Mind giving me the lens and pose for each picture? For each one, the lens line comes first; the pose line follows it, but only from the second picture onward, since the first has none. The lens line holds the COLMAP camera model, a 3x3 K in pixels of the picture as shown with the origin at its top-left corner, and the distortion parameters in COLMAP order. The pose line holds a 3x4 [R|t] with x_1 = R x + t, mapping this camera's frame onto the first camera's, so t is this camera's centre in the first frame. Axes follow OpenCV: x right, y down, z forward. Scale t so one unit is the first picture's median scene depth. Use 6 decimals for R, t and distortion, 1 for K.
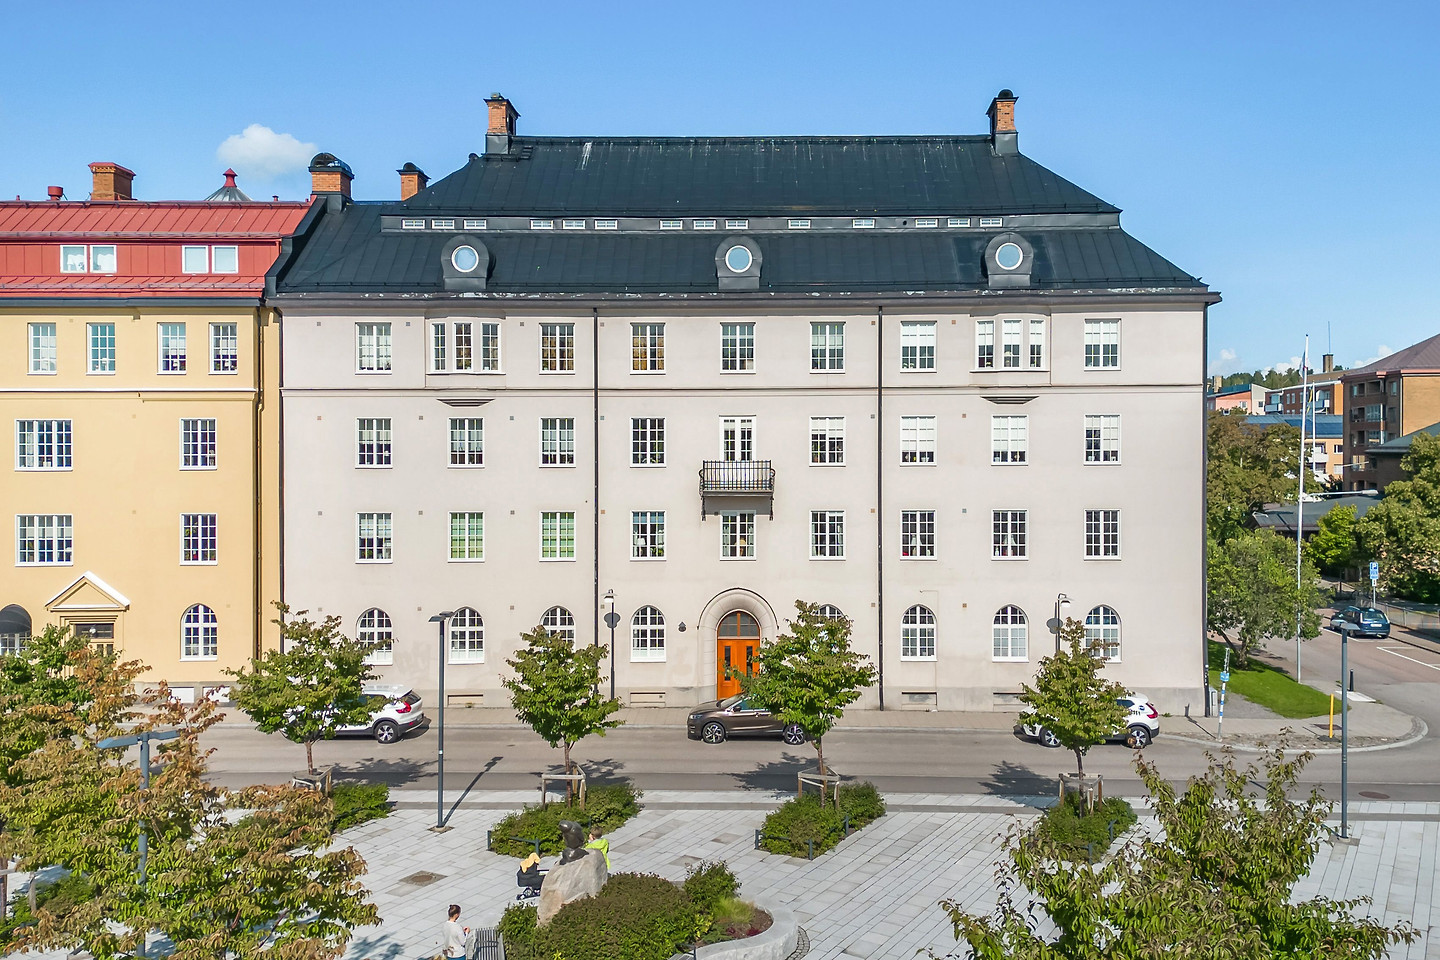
lens RADIAL K [[1061.4, 0, 722.8], [0, 1061.4, 434.0], [0, 0, 1]] dist [0.075719, -0.113285]
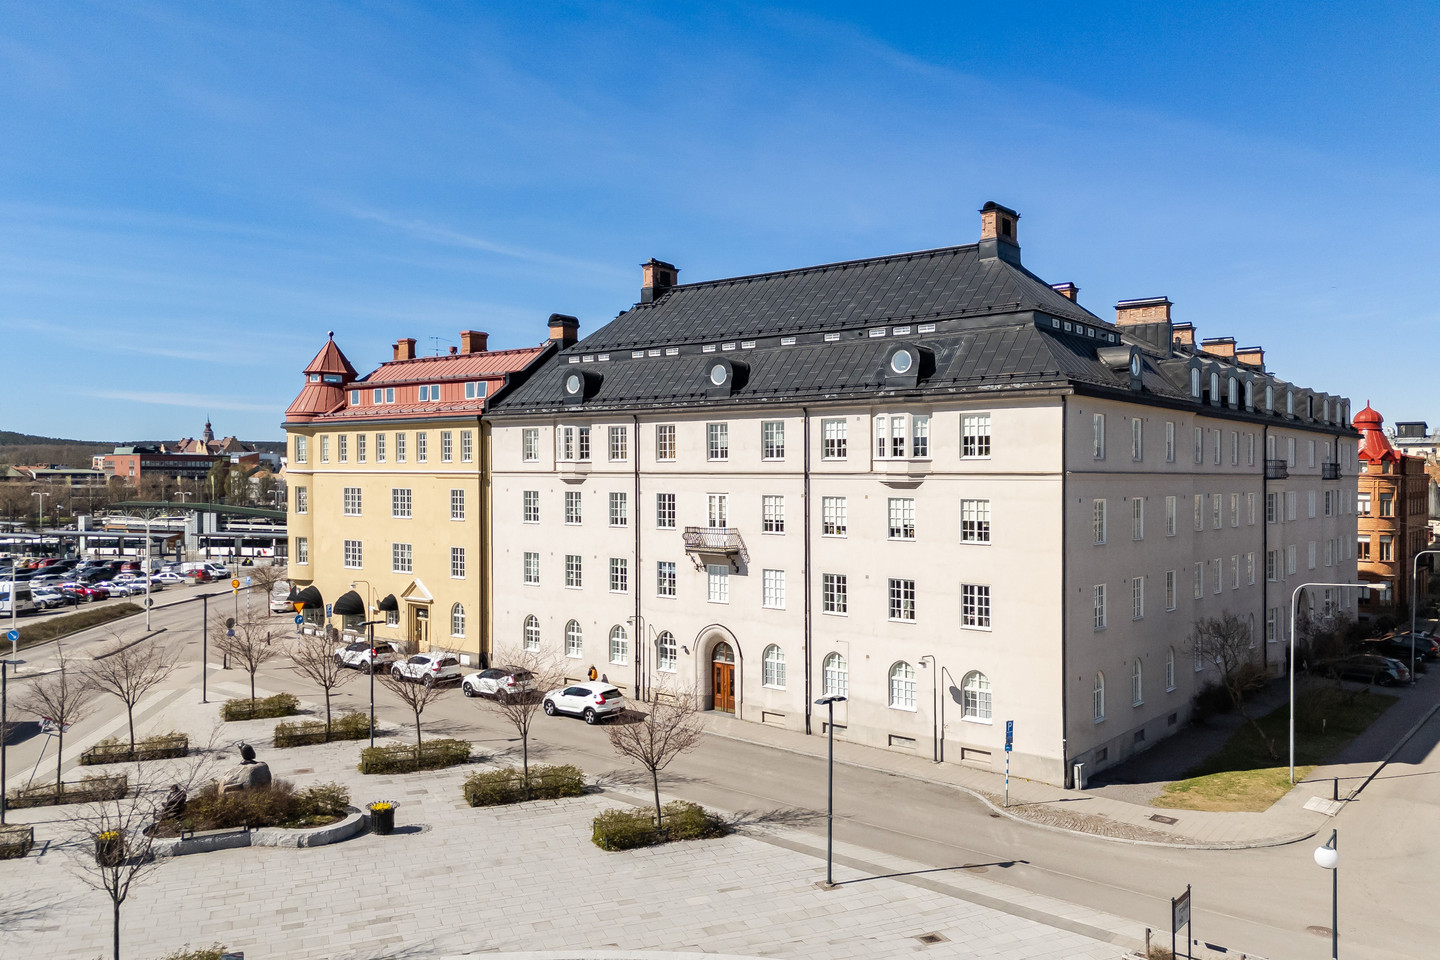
lens RADIAL K [[1044.7, 0, 720.0], [0, 1044.7, 480.0], [0, 0, 1]] dist [0.046852, 0.000425]
pose [[0.791846, 0.011118, -0.610620, 0.808462], [-0.020732, 0.999747, -0.008683, -0.022594], [0.610369, 0.019535, 0.791876, -0.026843]]
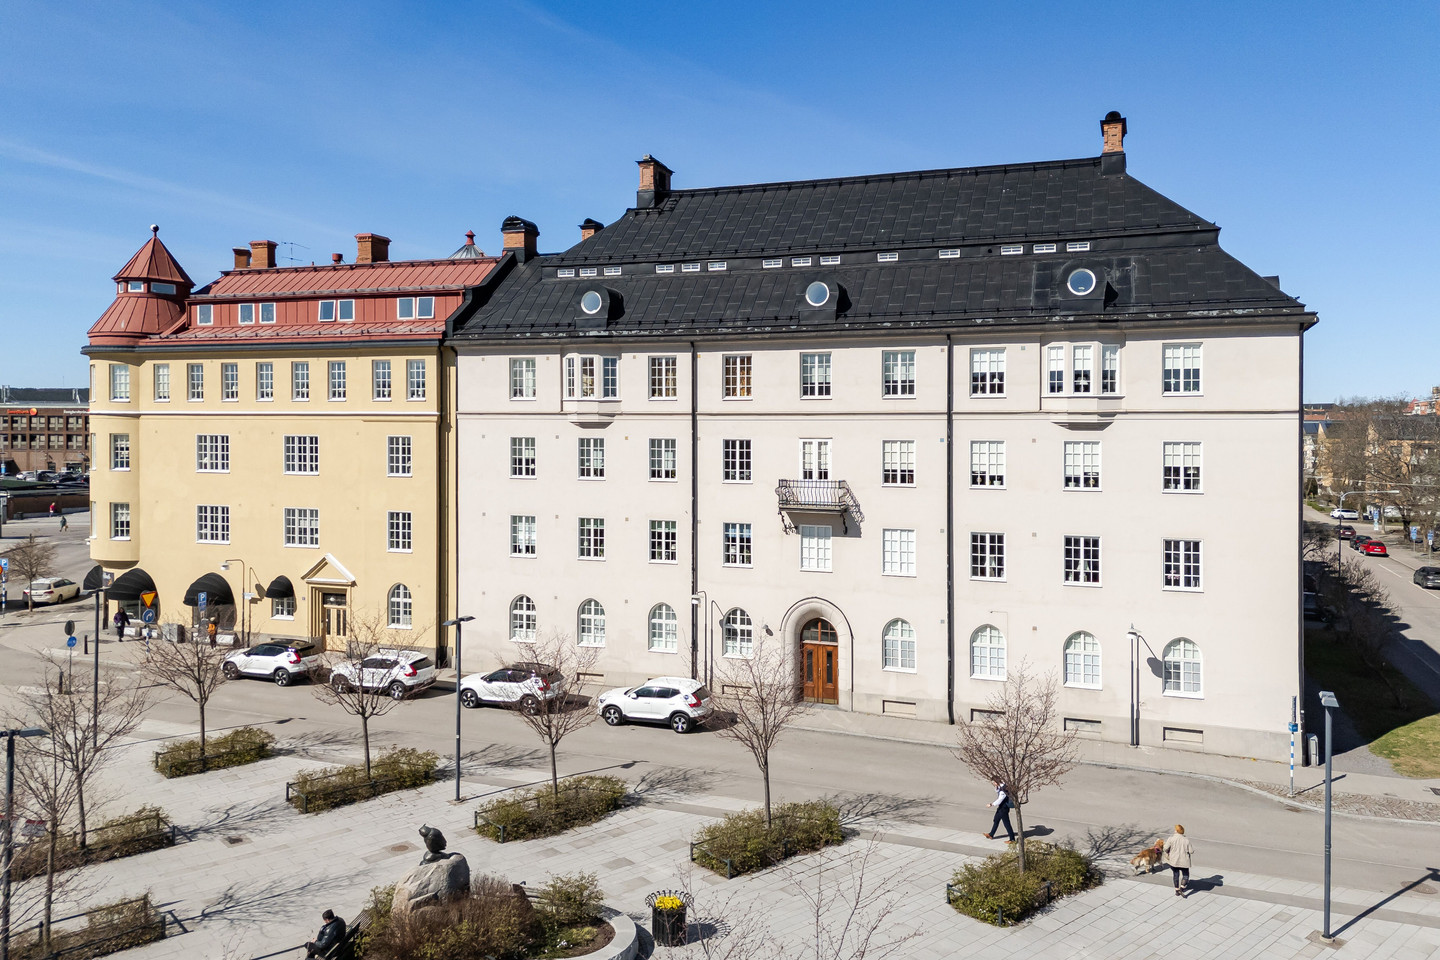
lens RADIAL K [[1053.2, 0, 715.7], [0, 1053.2, 439.5], [0, 0, 1]] dist [0.042161, -0.008109]
pose [[0.942860, 0.011540, -0.332990, 0.275898], [-0.014855, 0.999862, -0.007412, -0.006286], [0.332858, 0.011935, 0.942901, -0.049657]]
